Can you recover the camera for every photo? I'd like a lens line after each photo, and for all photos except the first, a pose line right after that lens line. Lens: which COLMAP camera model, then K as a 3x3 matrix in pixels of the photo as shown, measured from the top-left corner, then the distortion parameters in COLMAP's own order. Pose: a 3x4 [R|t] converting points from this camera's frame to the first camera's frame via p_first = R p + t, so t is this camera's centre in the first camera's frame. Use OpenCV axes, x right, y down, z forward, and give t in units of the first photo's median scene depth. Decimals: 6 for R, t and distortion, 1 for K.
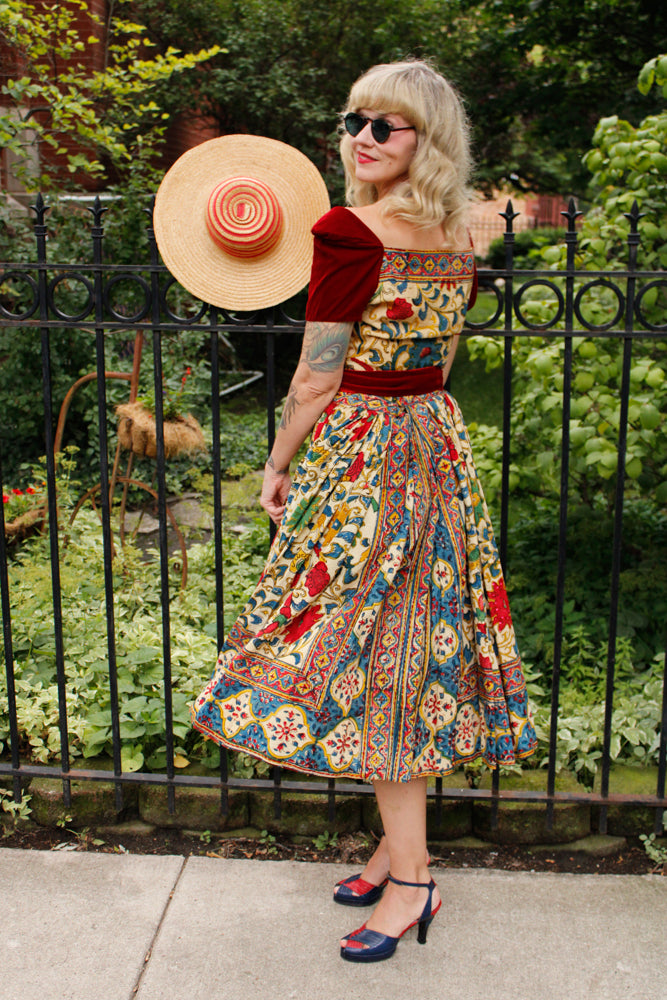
lens RADIAL K [[1063.4, 0, 335.0], [0, 1063.4, 500.3], [0, 0, 1]] dist [-0.096720, 0.034982]
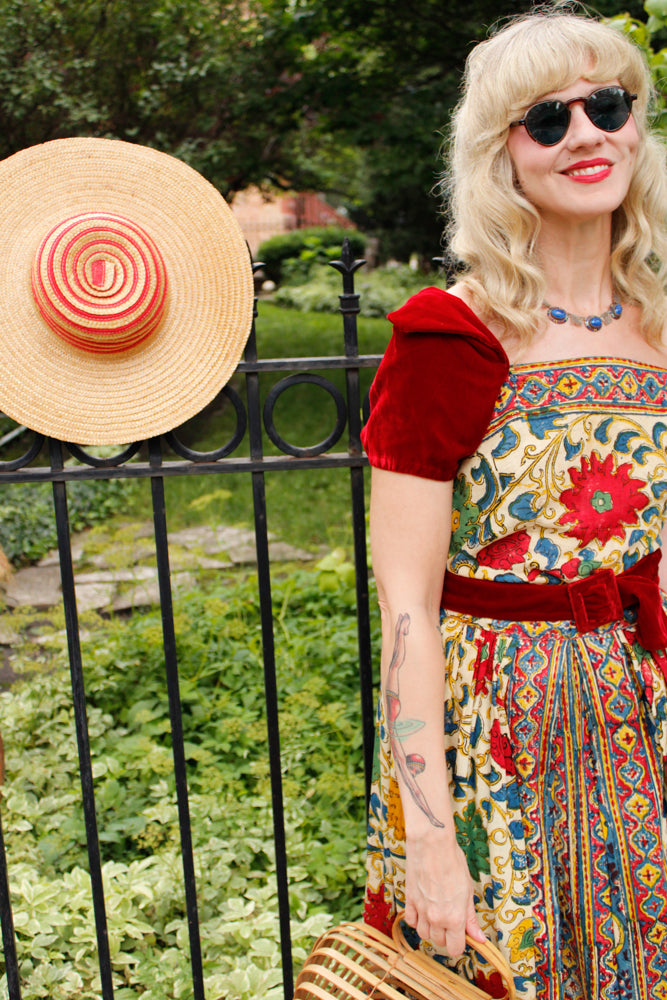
lens RADIAL K [[1087.0, 0, 325.5], [0, 1087.0, 501.1], [0, 0, 1]] dist [-0.105948, 0.066843]
pose [[0.976598, -0.082762, 0.198512, -0.064666], [0.083773, 0.996479, 0.003316, -0.099255], [-0.198087, 0.013391, 0.980093, 0.284379]]
